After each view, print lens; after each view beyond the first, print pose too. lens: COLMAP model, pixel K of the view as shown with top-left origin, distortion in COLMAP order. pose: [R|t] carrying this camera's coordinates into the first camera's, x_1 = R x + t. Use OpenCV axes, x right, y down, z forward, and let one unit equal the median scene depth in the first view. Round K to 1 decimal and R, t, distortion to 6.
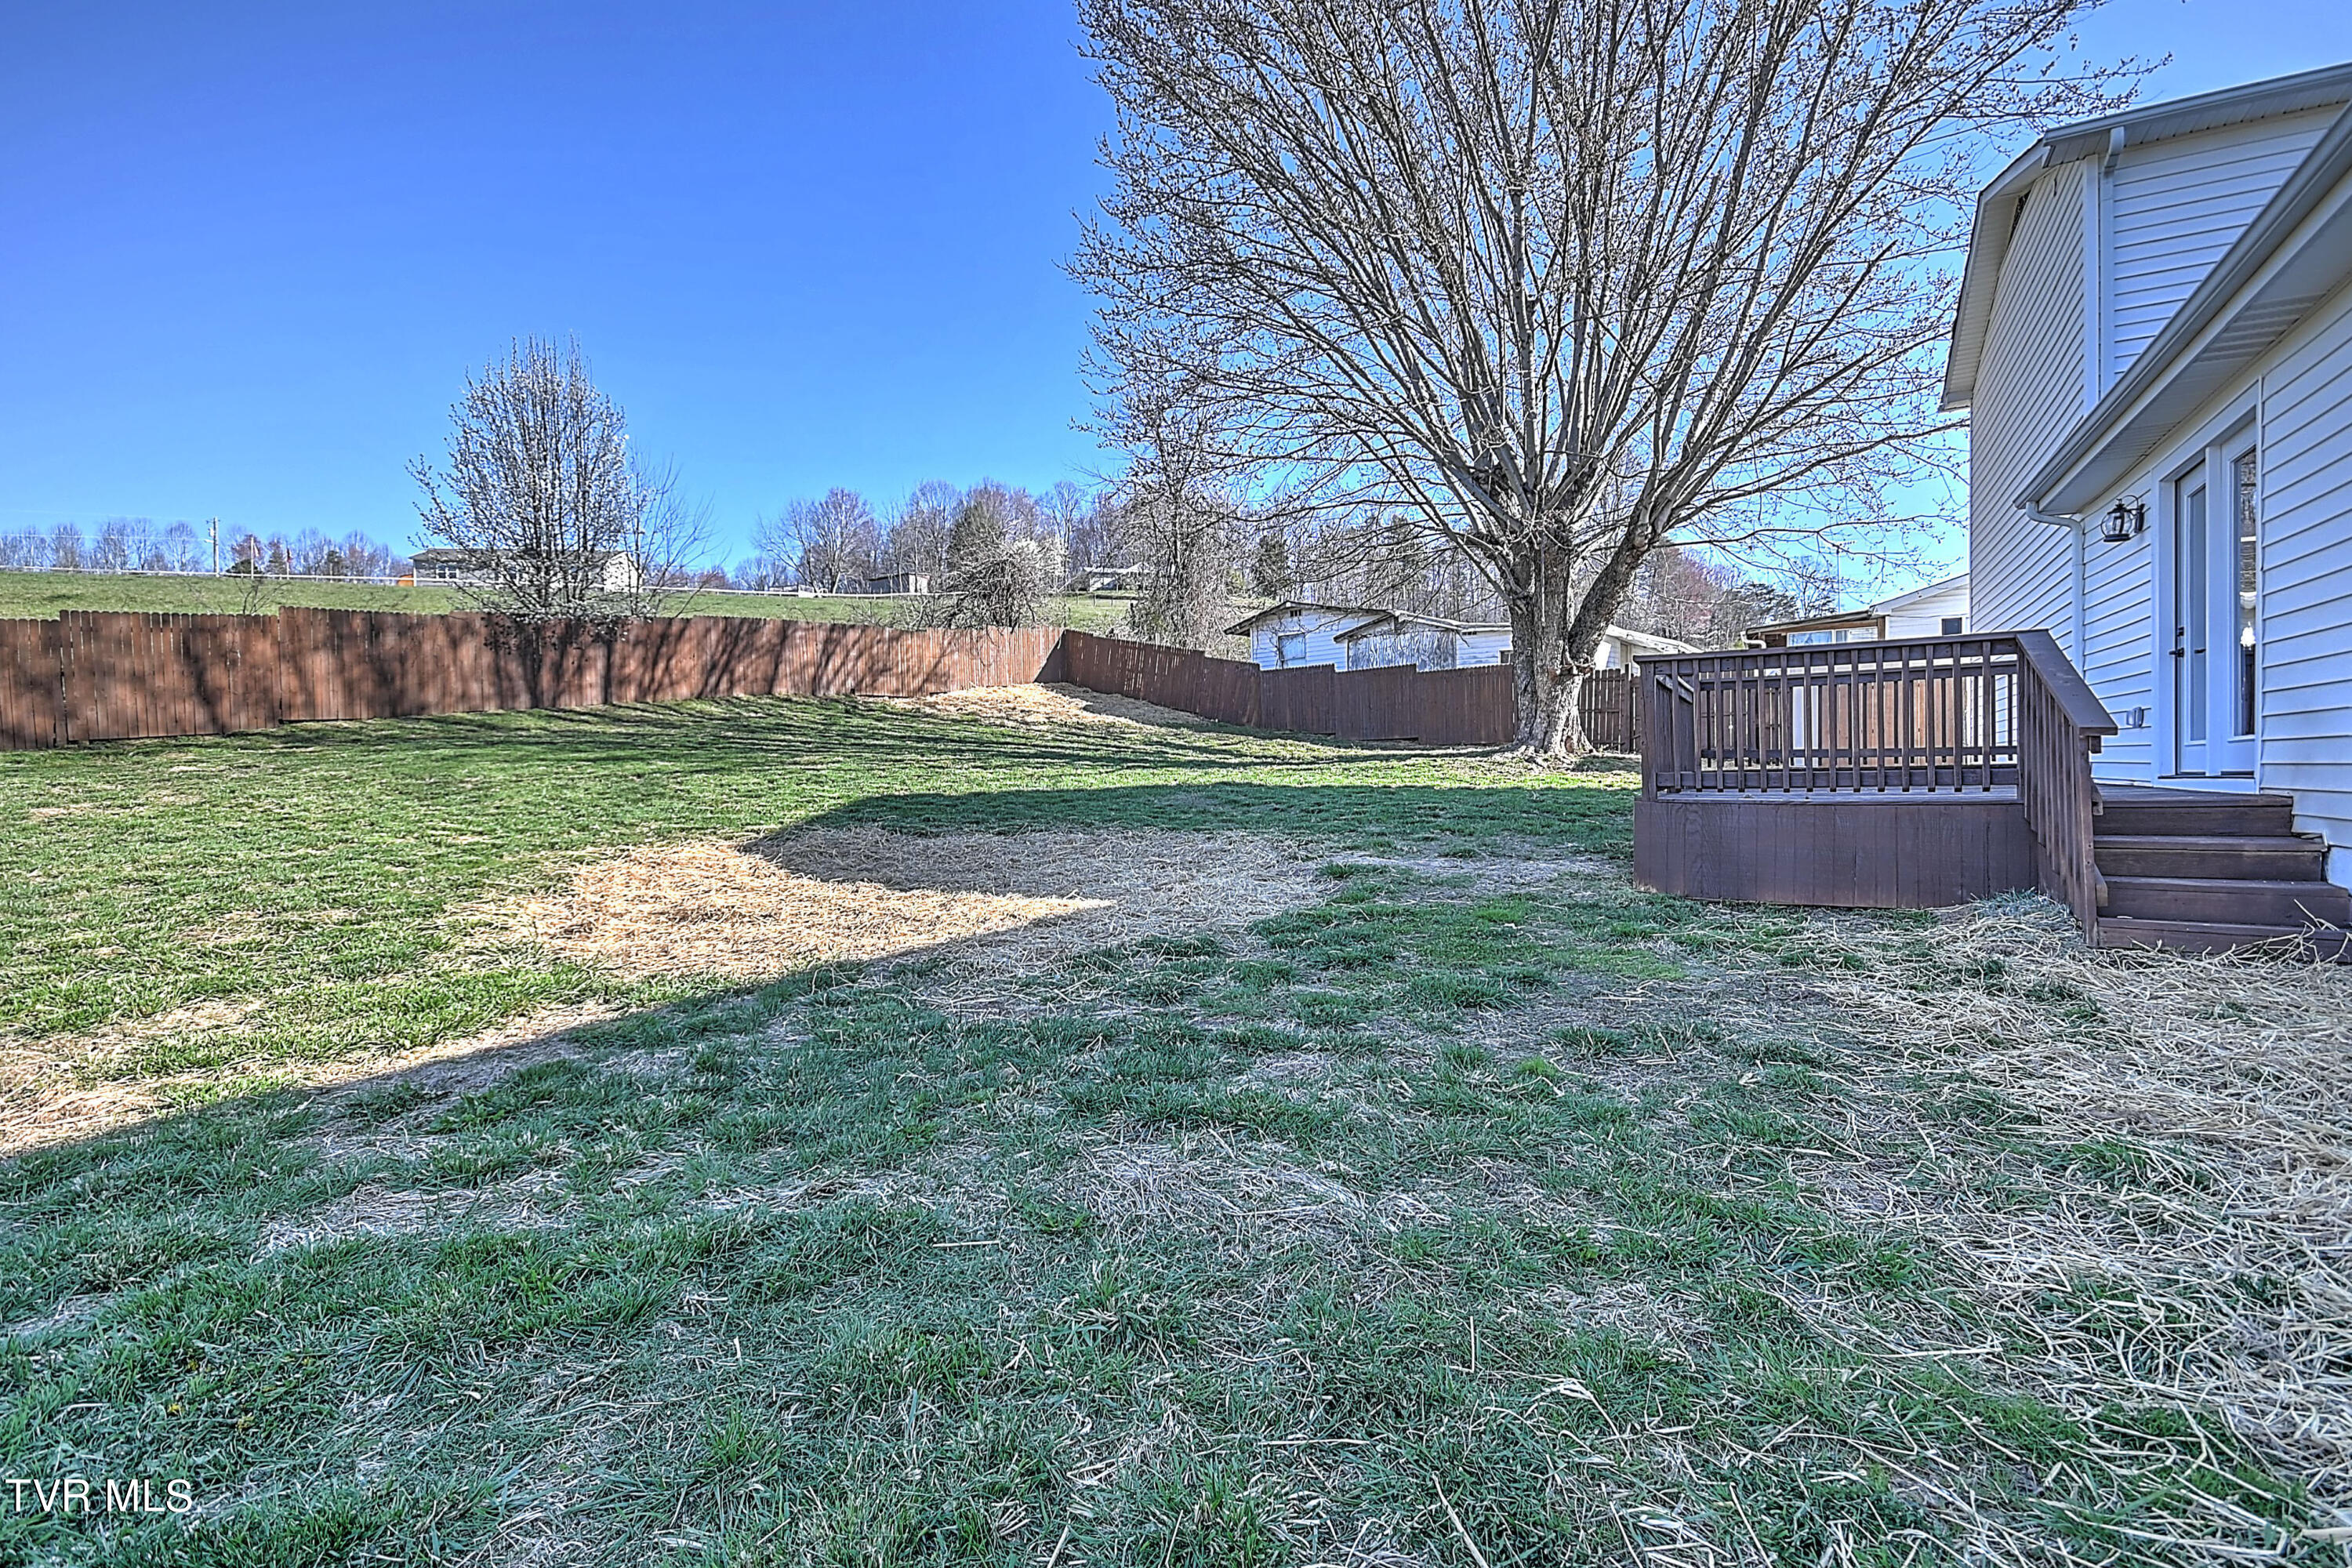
lens RADIAL K [[994.7, 0, 1199.5], [0, 994.7, 783.2], [0, 0, 1]] dist [0.017086, 0.000117]
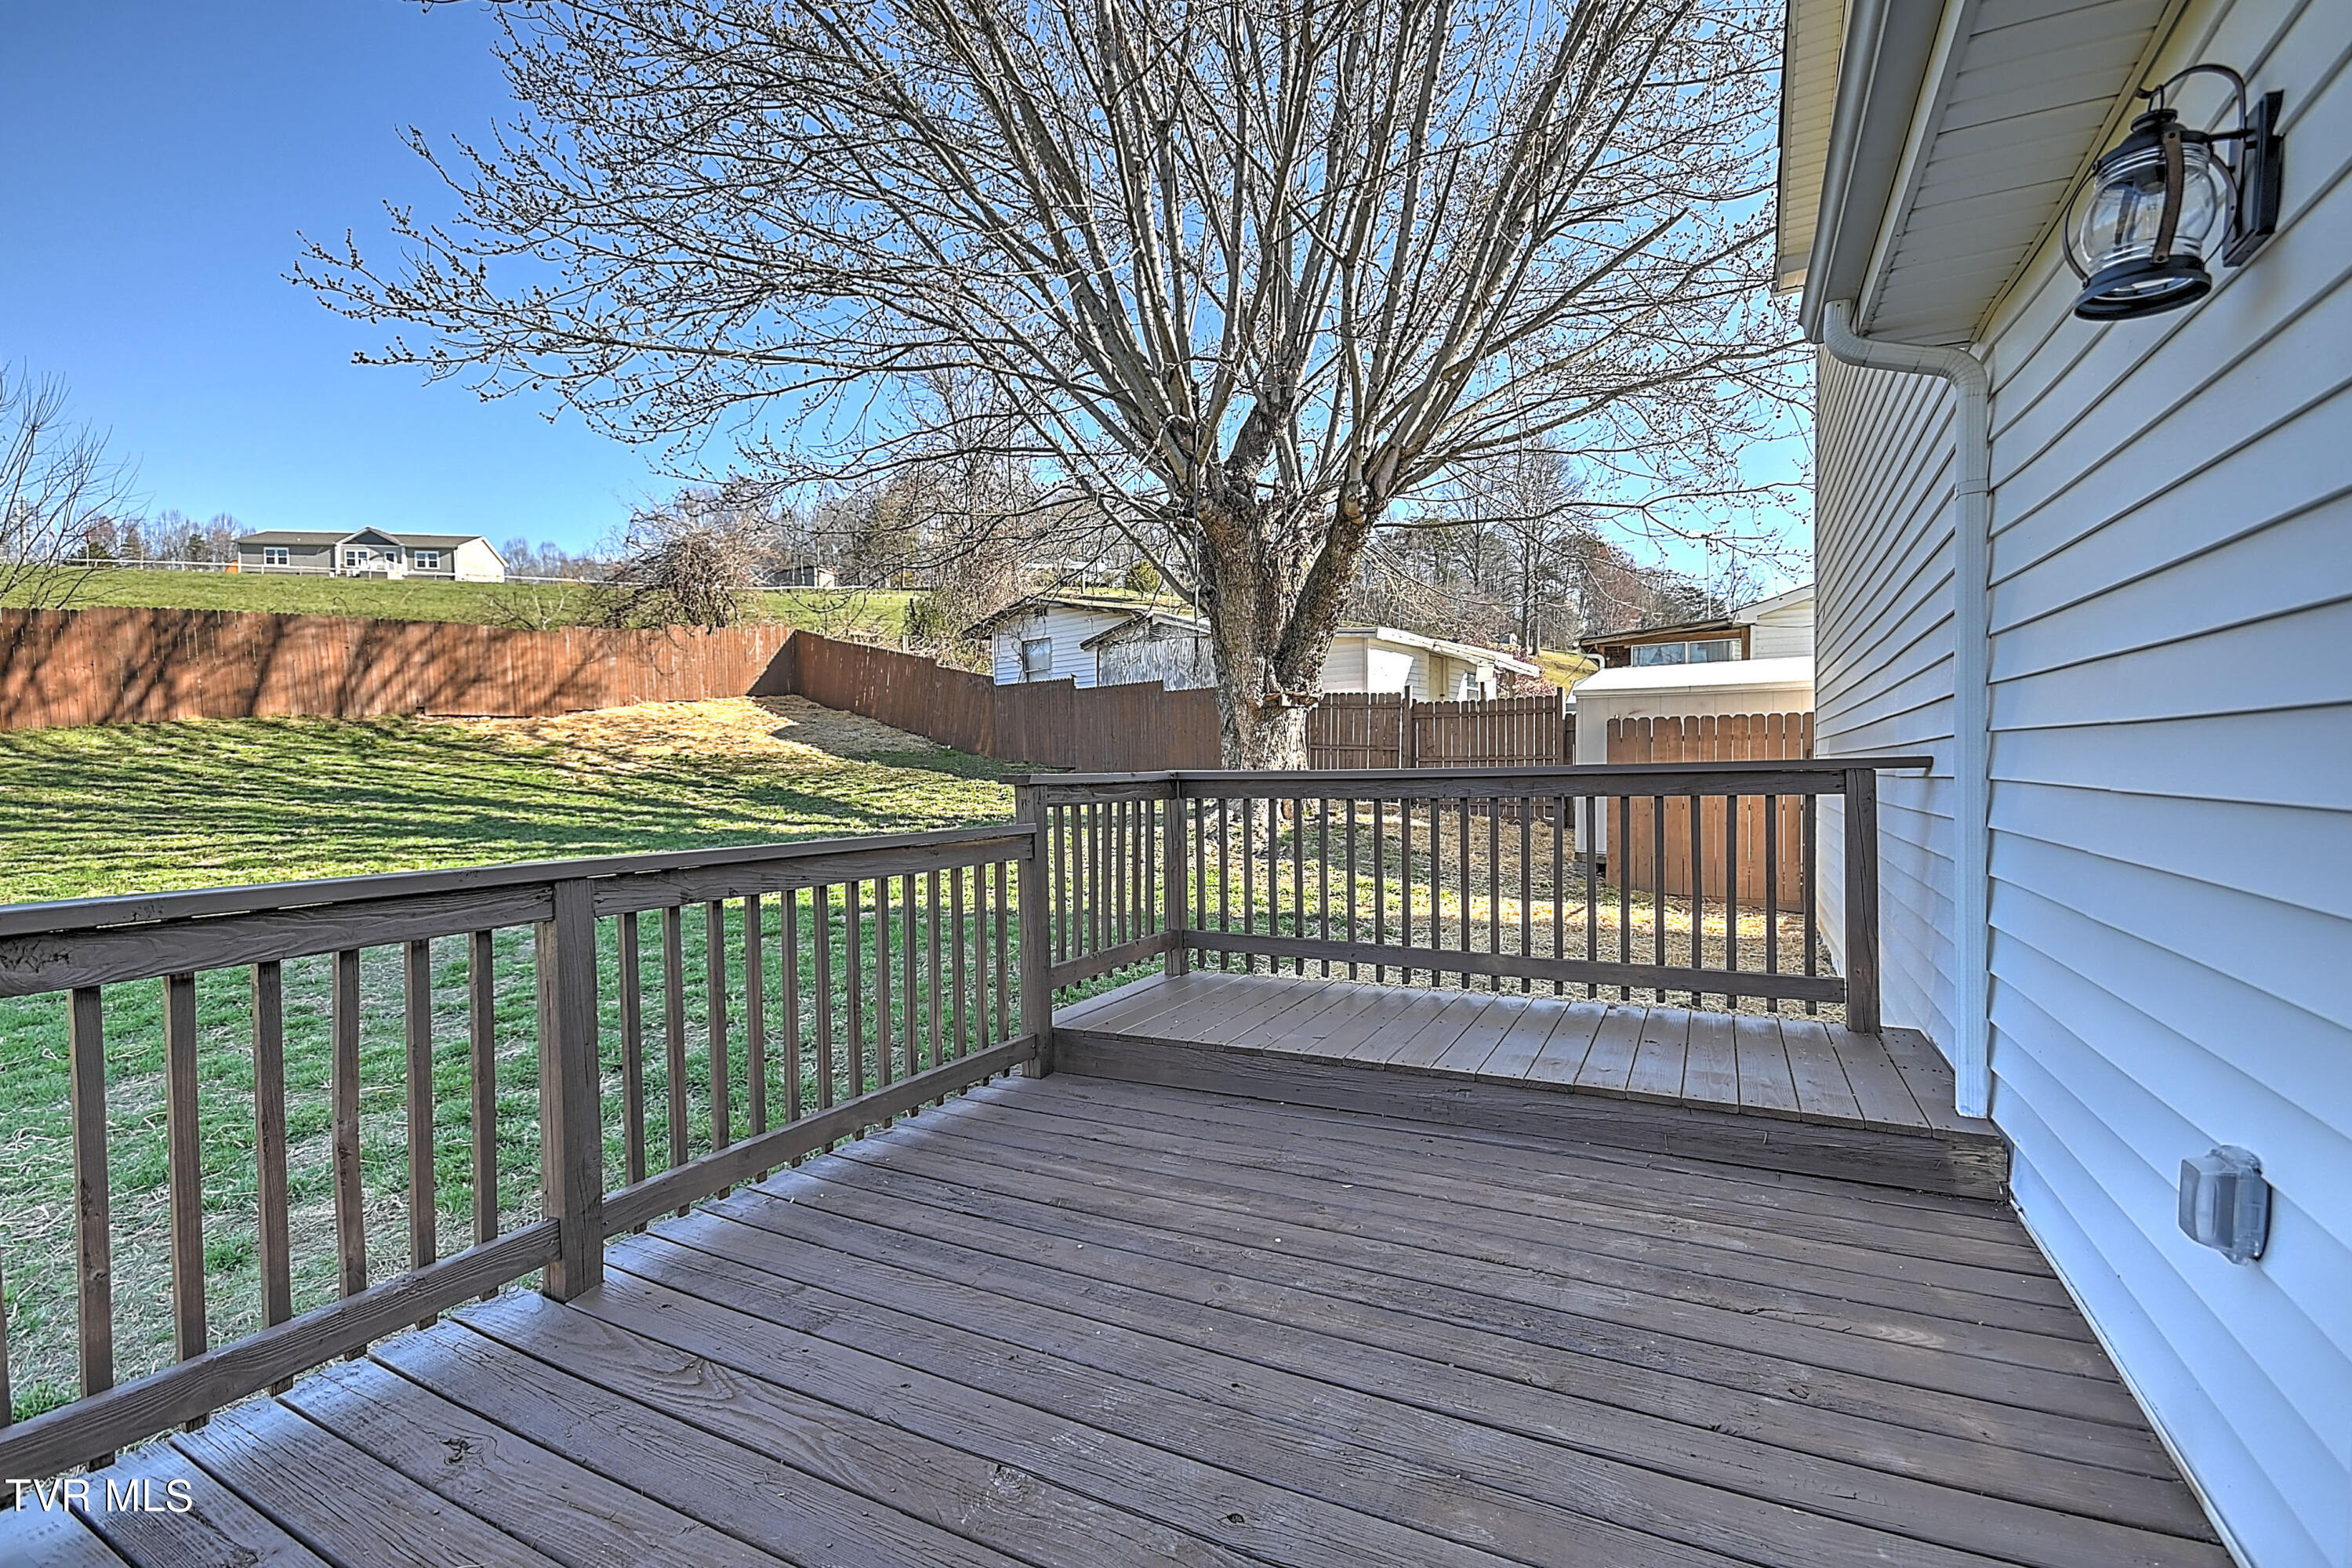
lens RADIAL K [[1021.8, 0, 1176.0], [0, 1021.8, 784.0], [0, 0, 1]] dist [0.017382, -0.009796]
pose [[0.998981, 0.005718, 0.044758, 0.225369], [-0.005568, 0.999978, -0.003468, -0.044746], [-0.044777, 0.003215, 0.998992, 0.256463]]
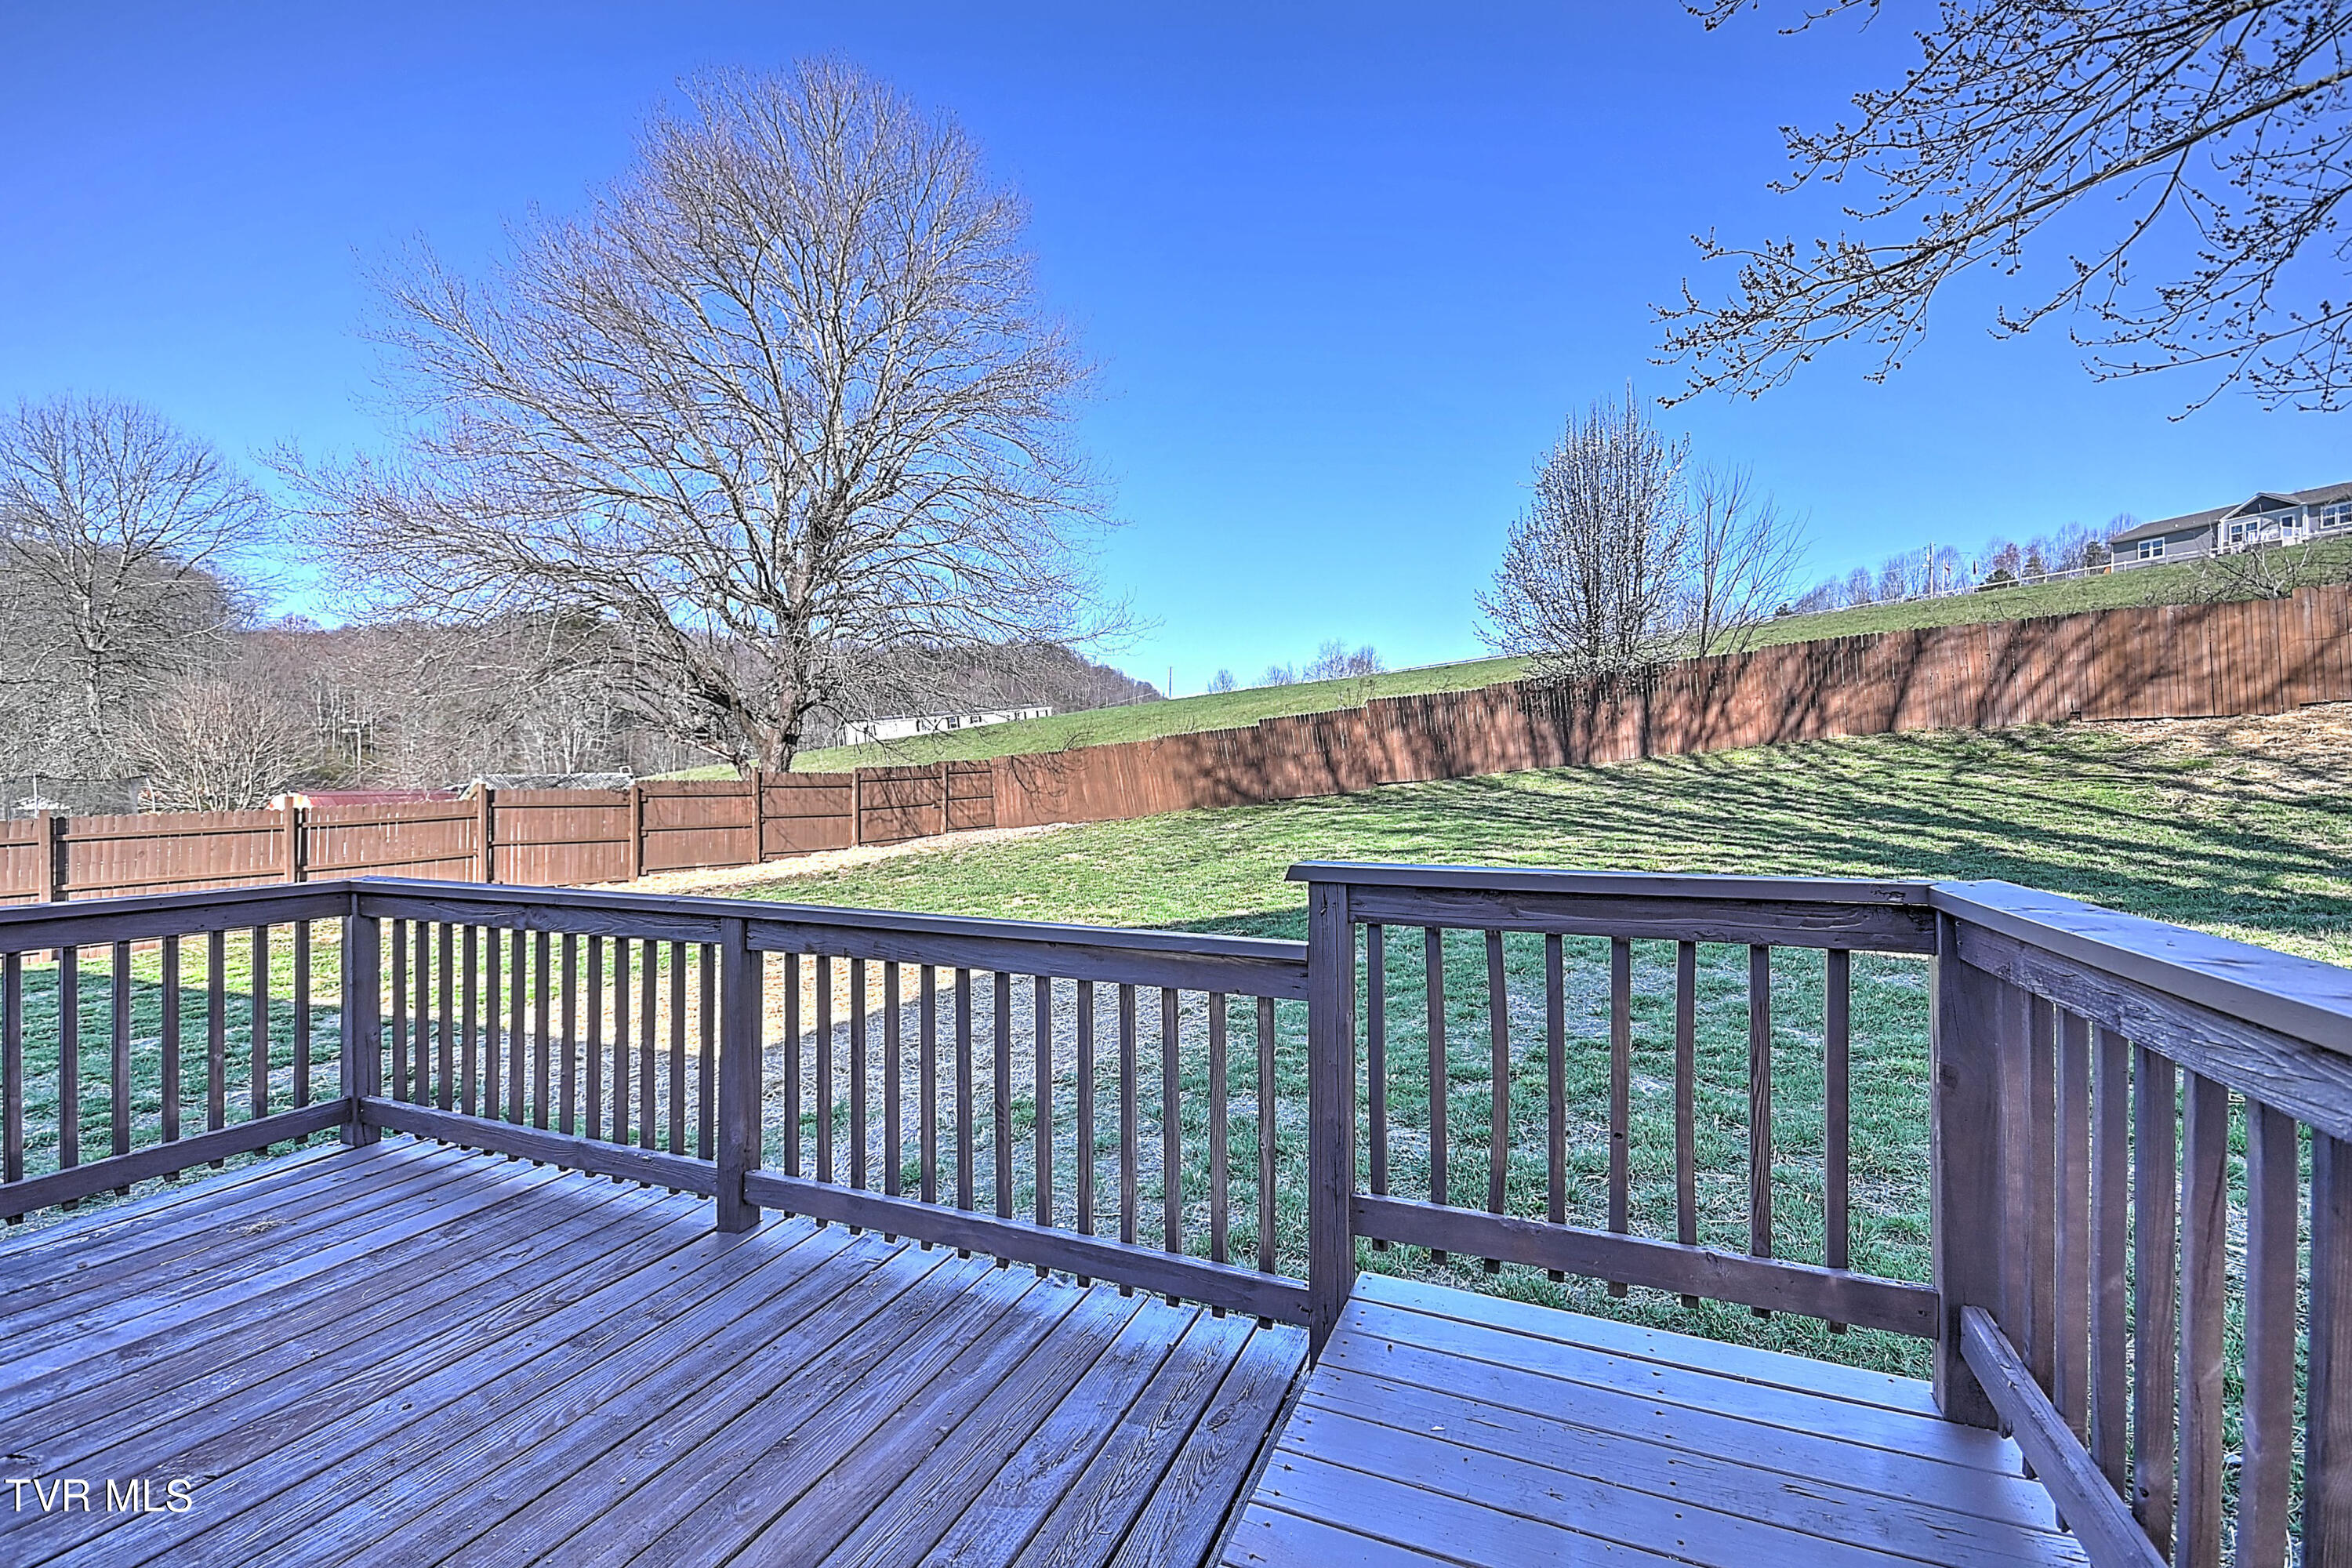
lens RADIAL K [[1043.9, 0, 1155.0], [0, 1043.9, 780.5], [0, 0, 1]] dist [0.005095, -0.006021]
pose [[0.122133, 0.016191, -0.992382, 0.313357], [-0.020740, 0.999690, 0.013757, -0.057143], [0.992297, 0.018902, 0.122431, 0.398136]]
